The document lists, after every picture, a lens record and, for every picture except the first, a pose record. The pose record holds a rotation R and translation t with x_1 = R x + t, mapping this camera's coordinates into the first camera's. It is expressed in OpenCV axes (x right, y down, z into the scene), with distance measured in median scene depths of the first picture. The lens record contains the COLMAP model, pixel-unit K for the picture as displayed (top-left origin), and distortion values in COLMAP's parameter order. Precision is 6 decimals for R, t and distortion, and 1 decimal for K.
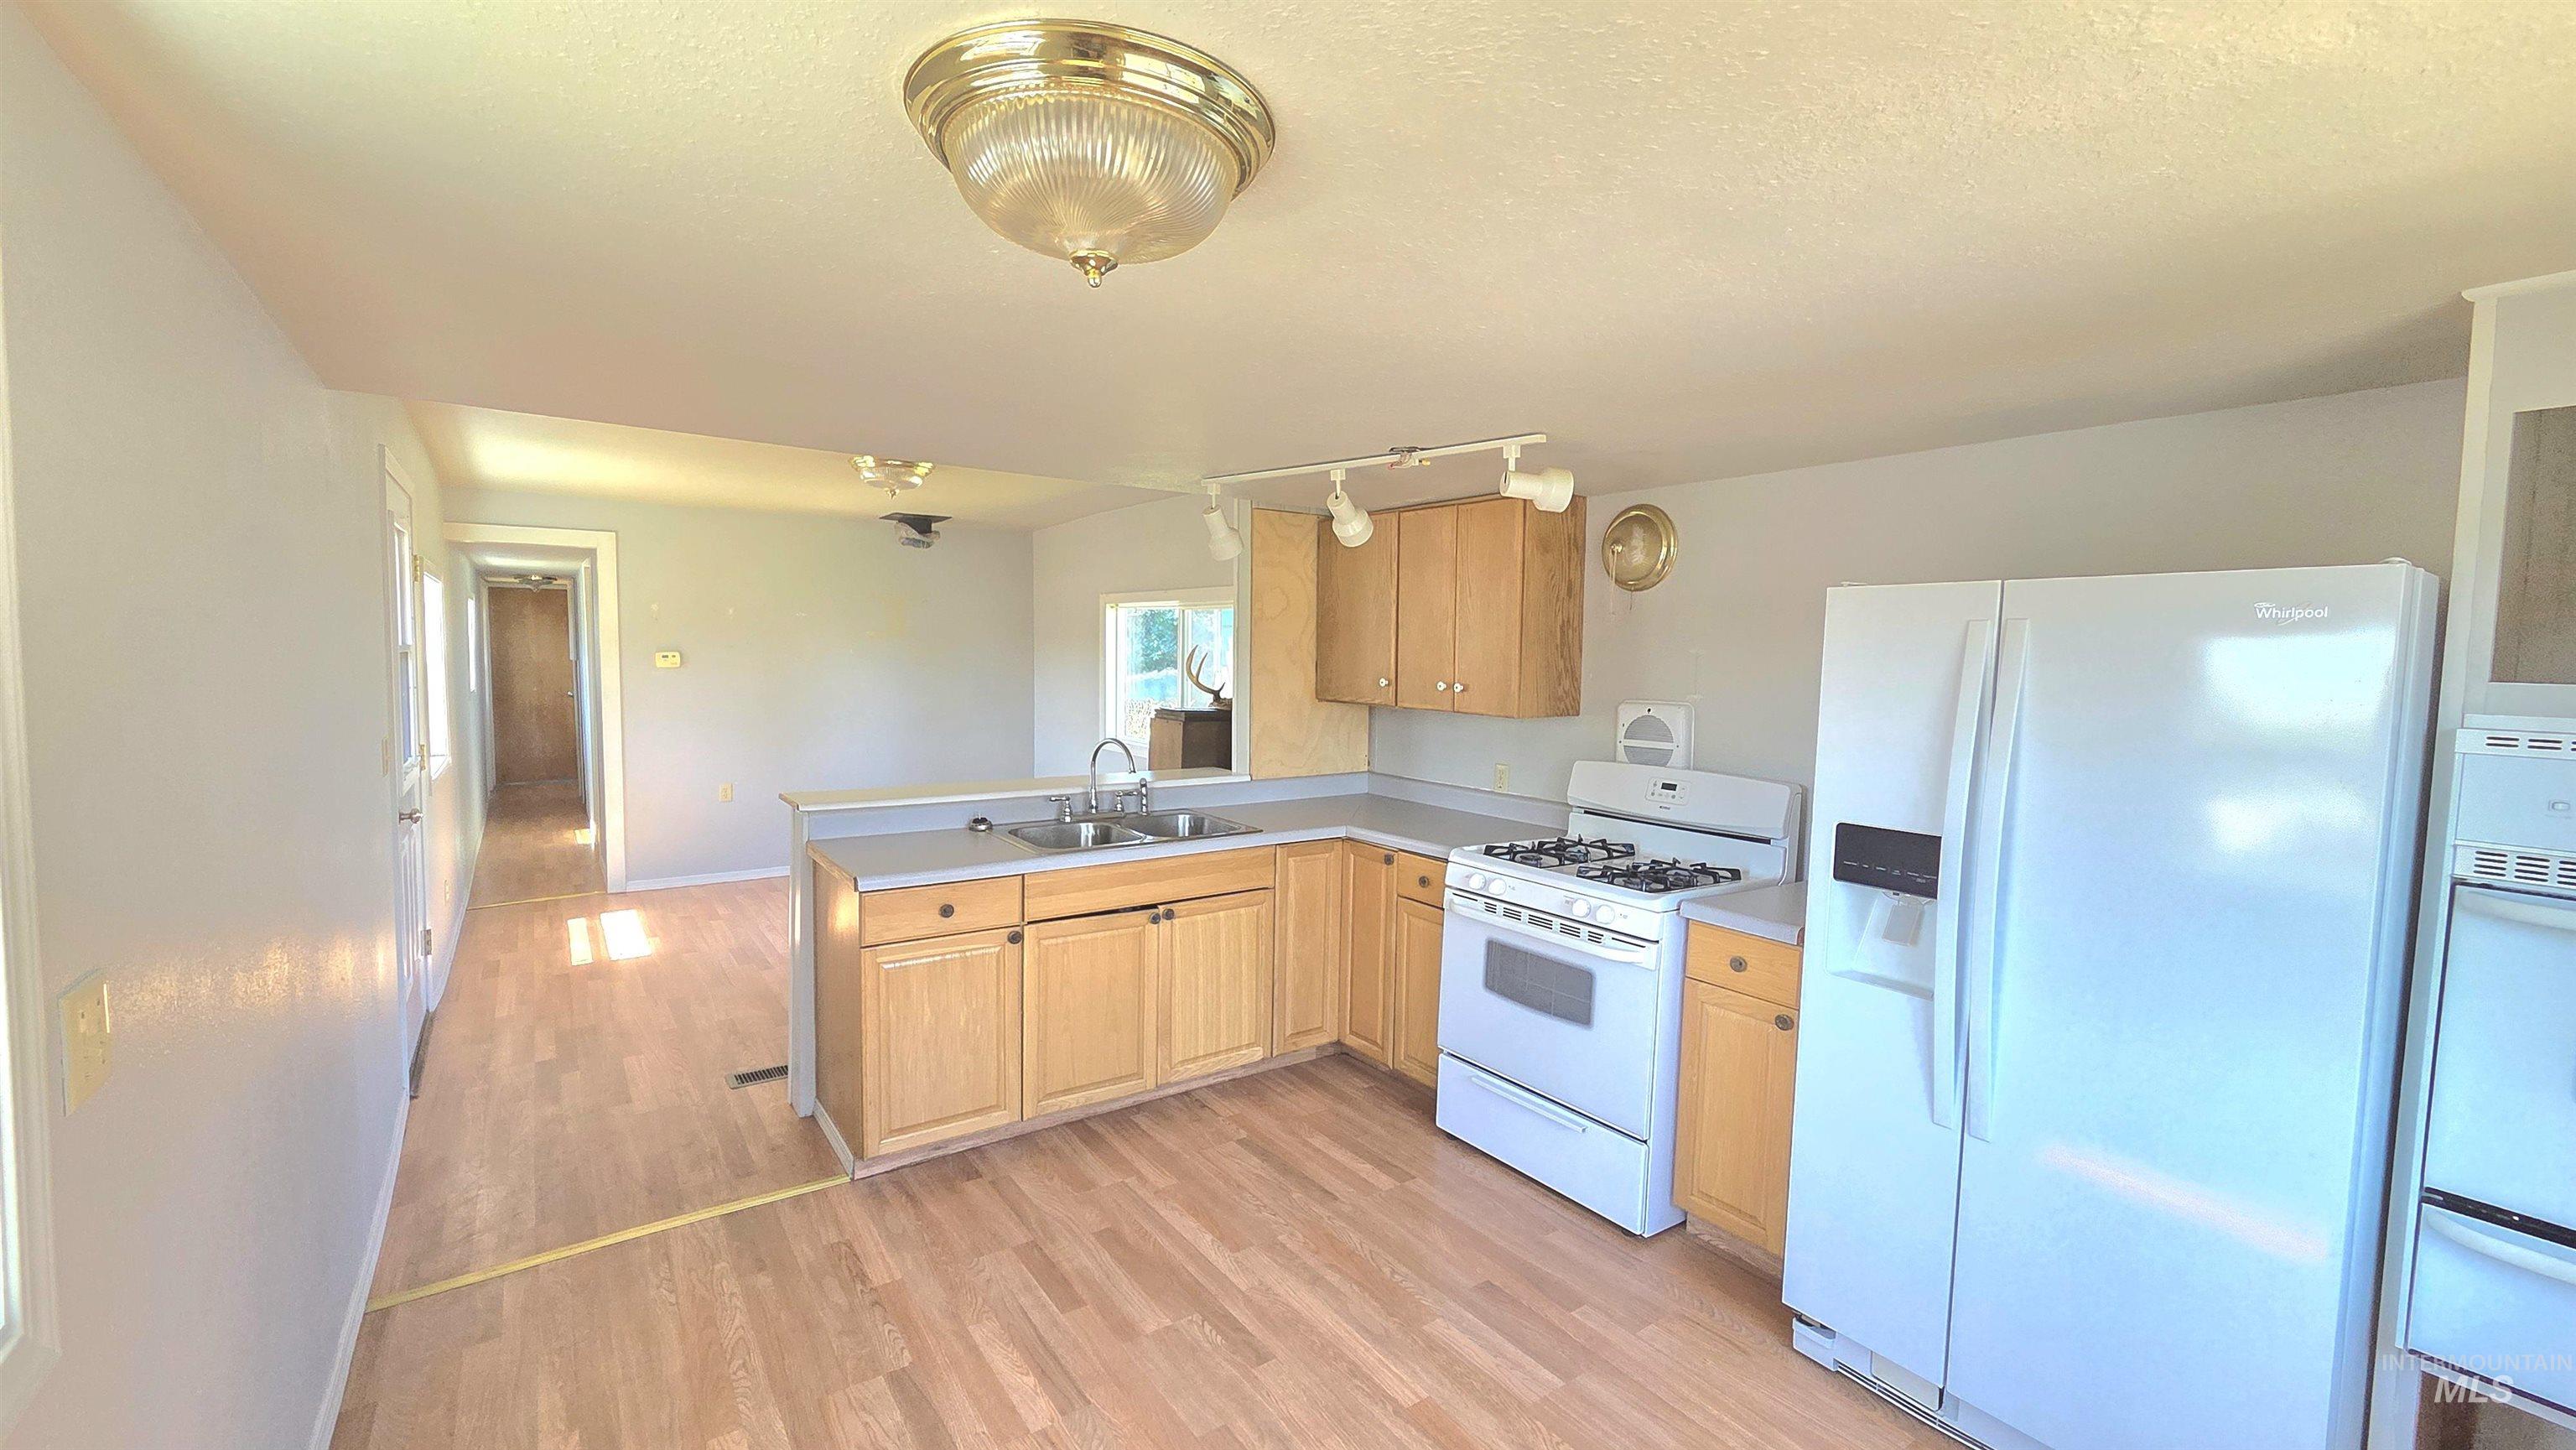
lens RADIAL K [[1063.7, 0, 1286.9], [0, 1063.7, 726.3], [0, 0, 1]] dist [0.009648, 0.000451]
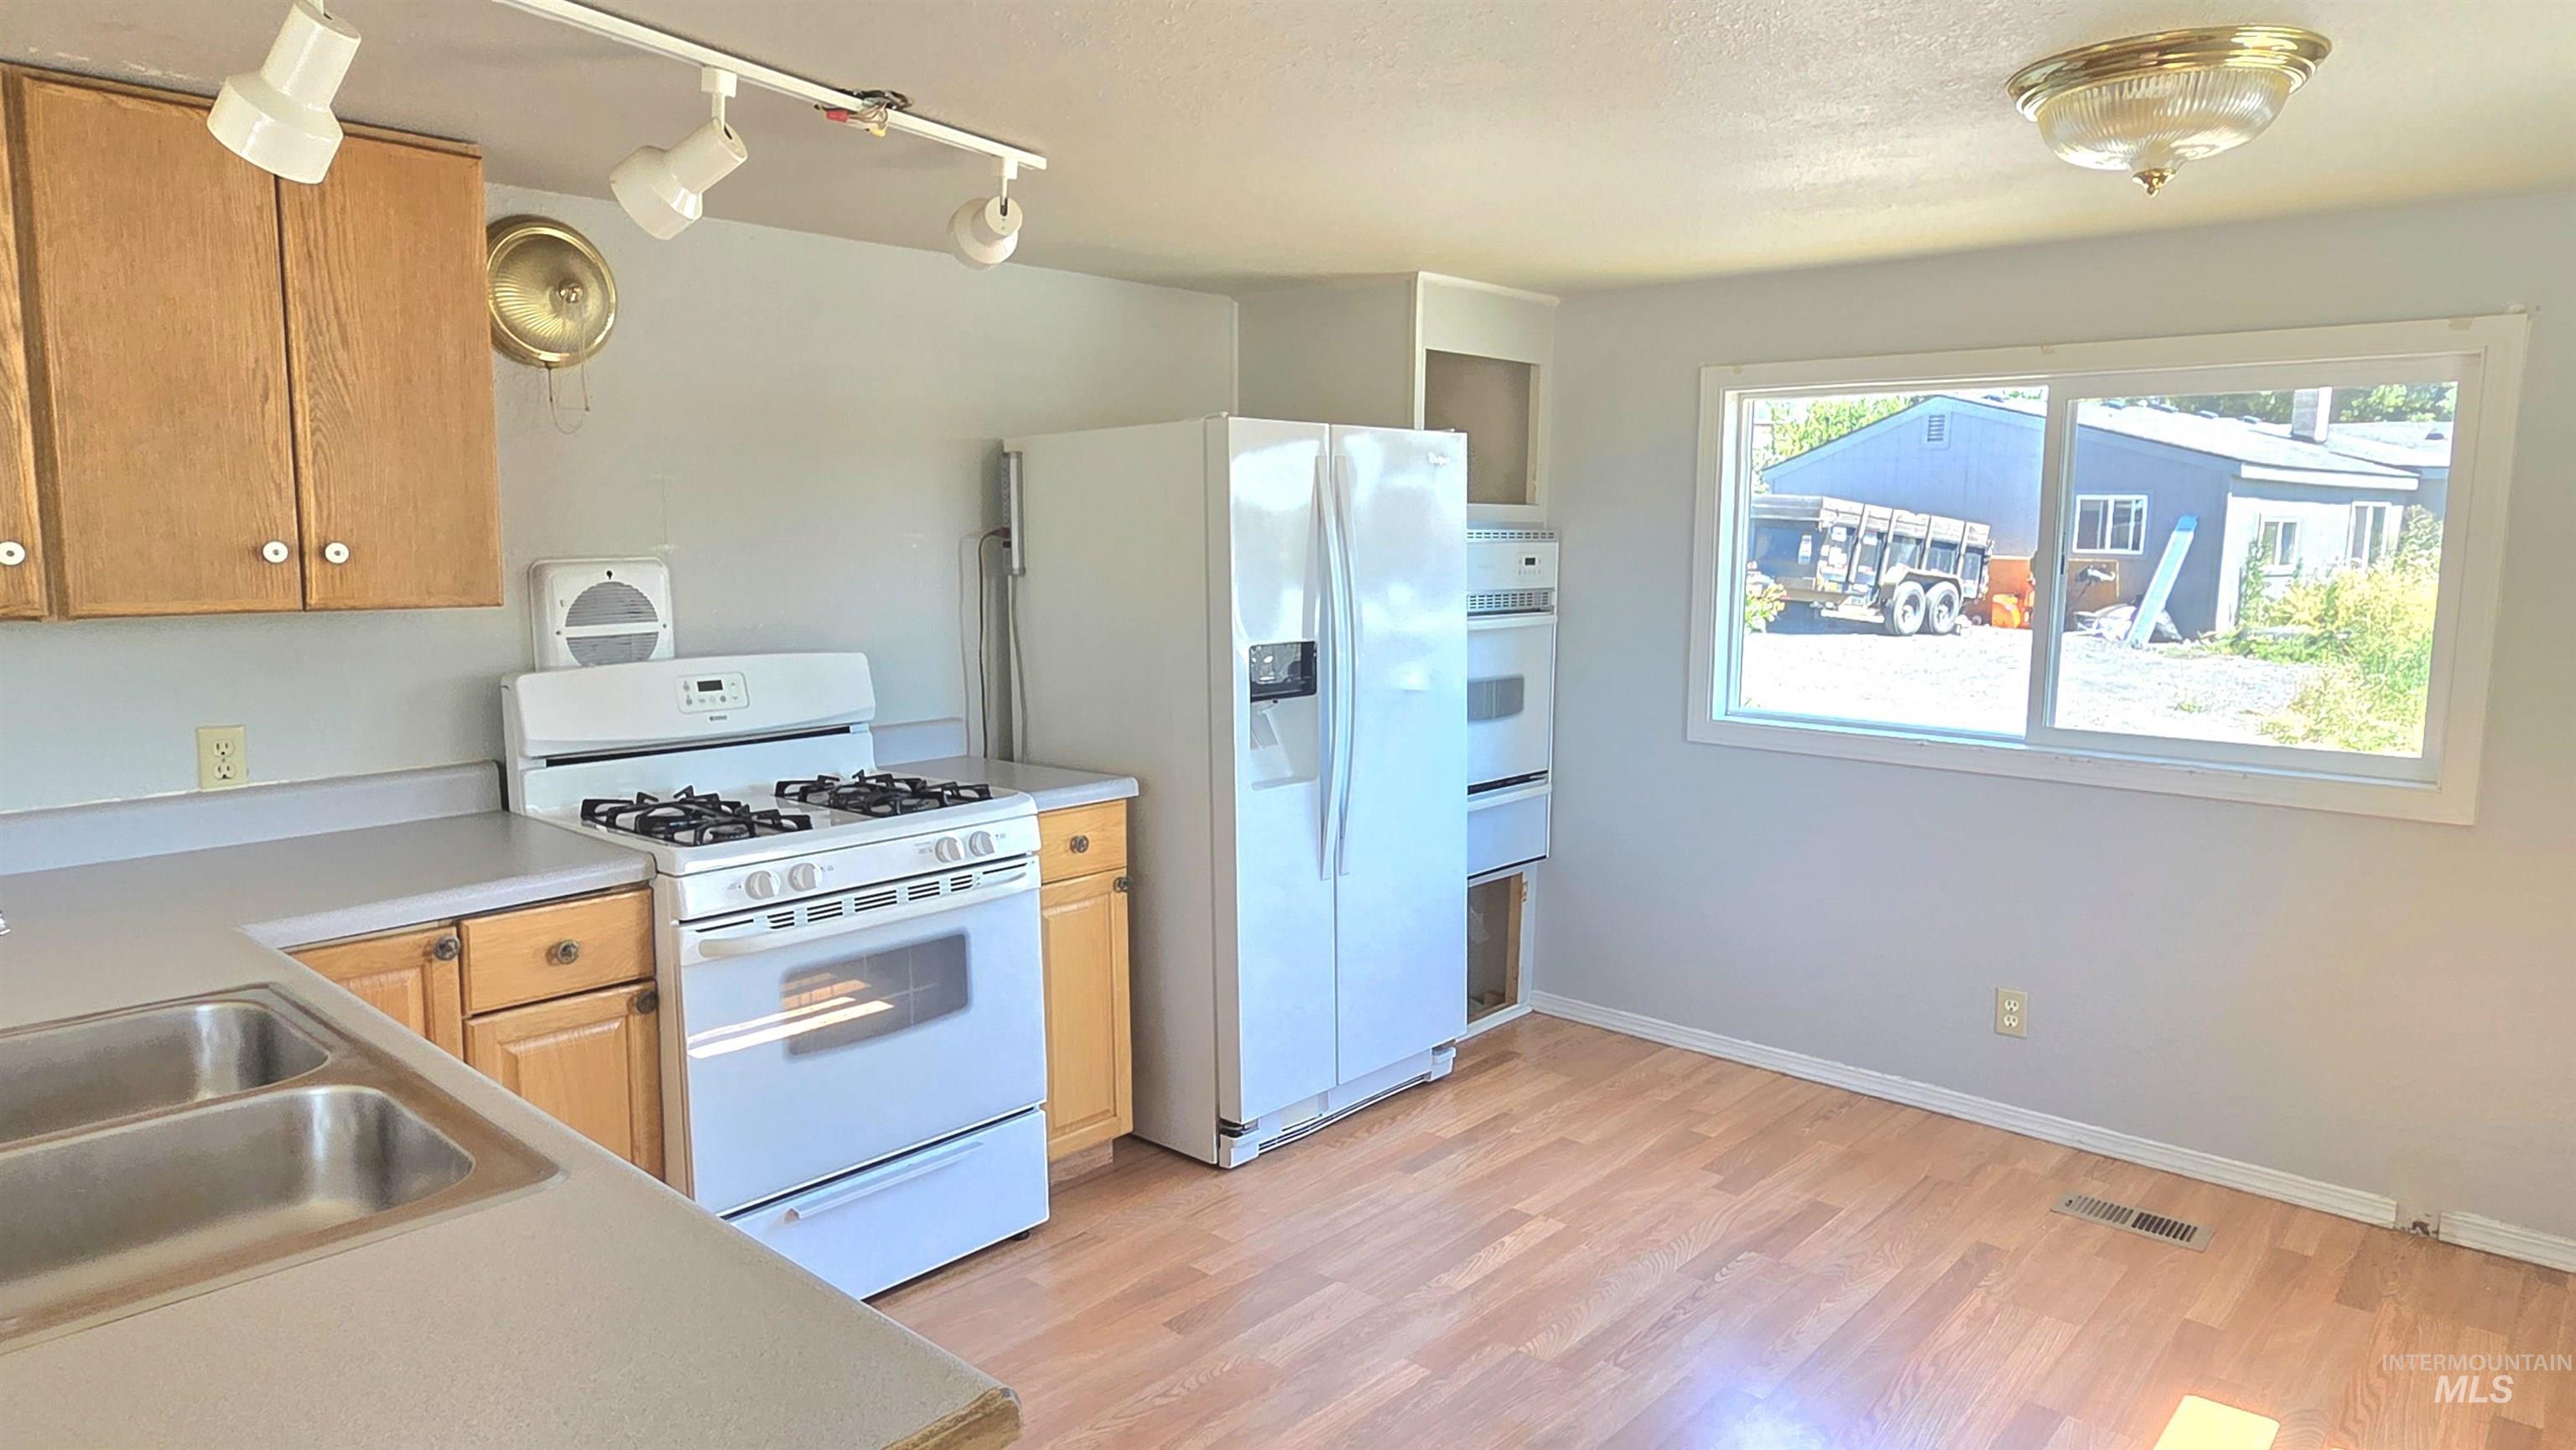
lens RADIAL K [[1539.2, 0, 1286.3], [0, 1539.2, 716.0], [0, 0, 1]] dist [0.008214, -0.005156]
pose [[-0.219293, -0.141324, 0.965369, -0.624302], [0.063902, 0.985249, 0.158750, -0.051646], [-0.973564, 0.096502, -0.207028, 0.842119]]
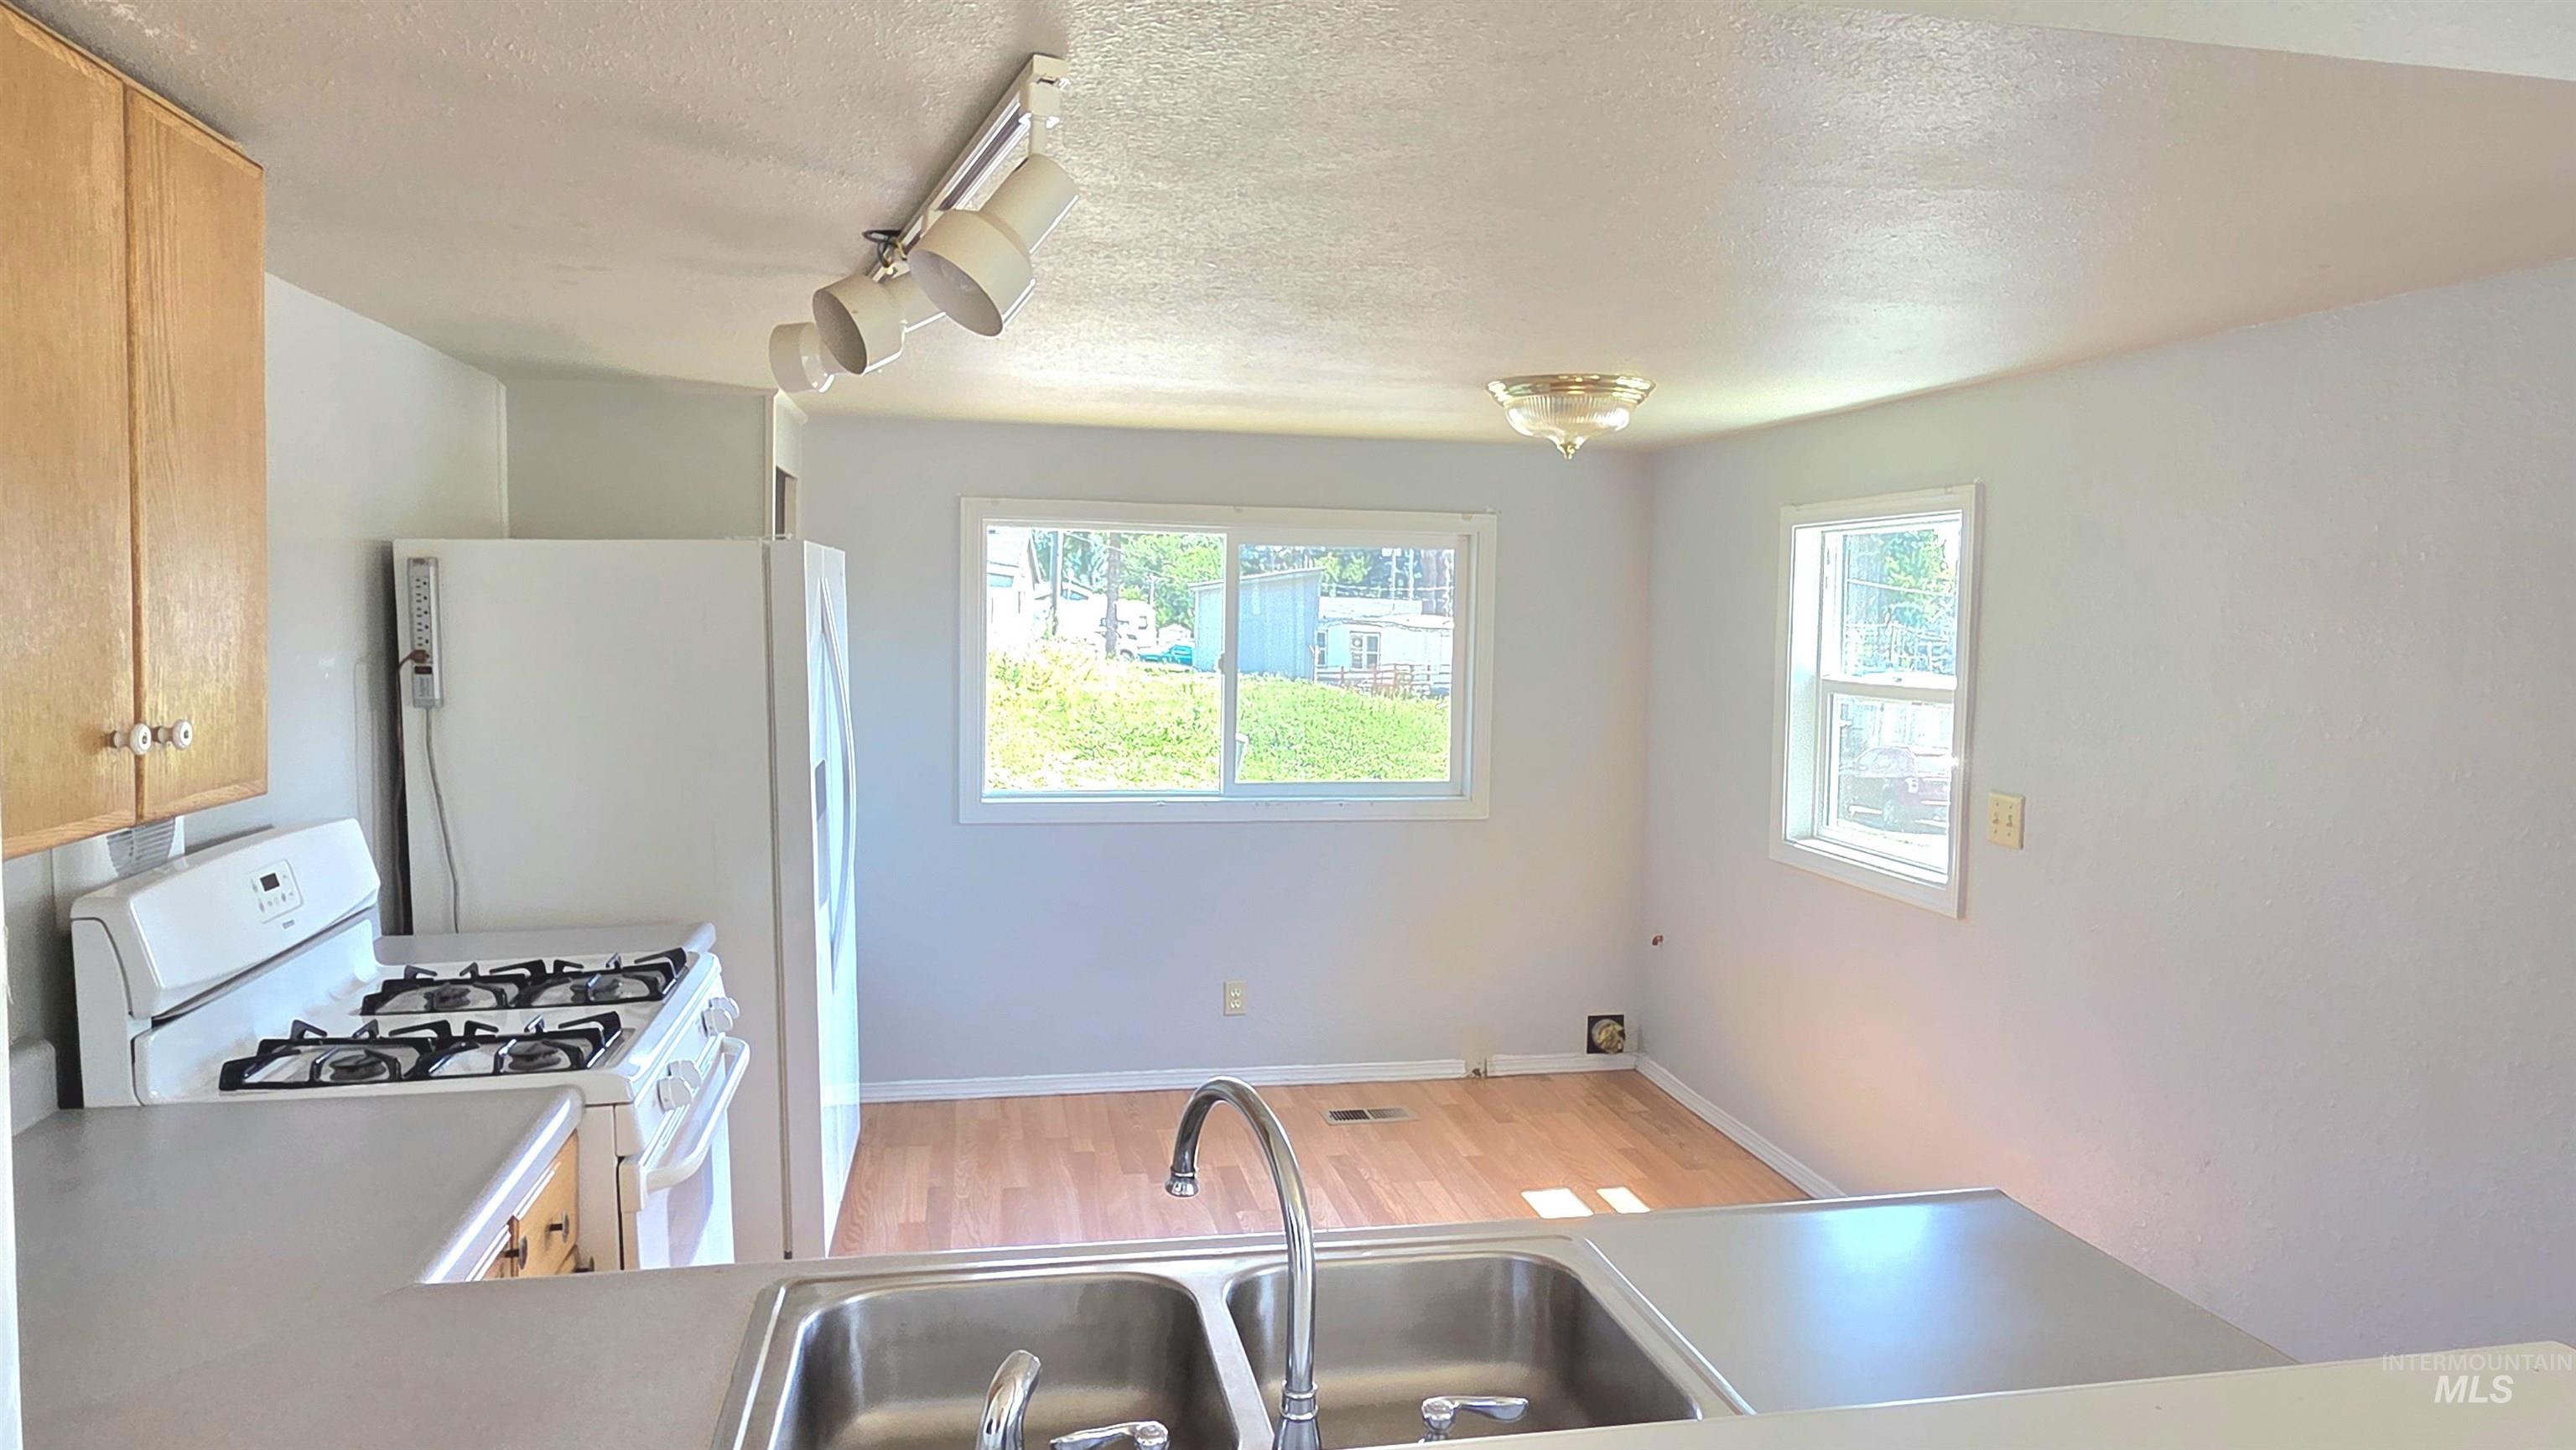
lens RADIAL K [[1539.2, 0, 1288.2], [0, 1539.2, 723.7], [0, 0, 1]] dist [0.008214, -0.005156]
pose [[-0.912134, -0.066970, 0.404385, -0.324713], [-0.005259, 0.988393, 0.151825, -0.118246], [-0.409859, 0.136358, -0.901899, 1.406366]]
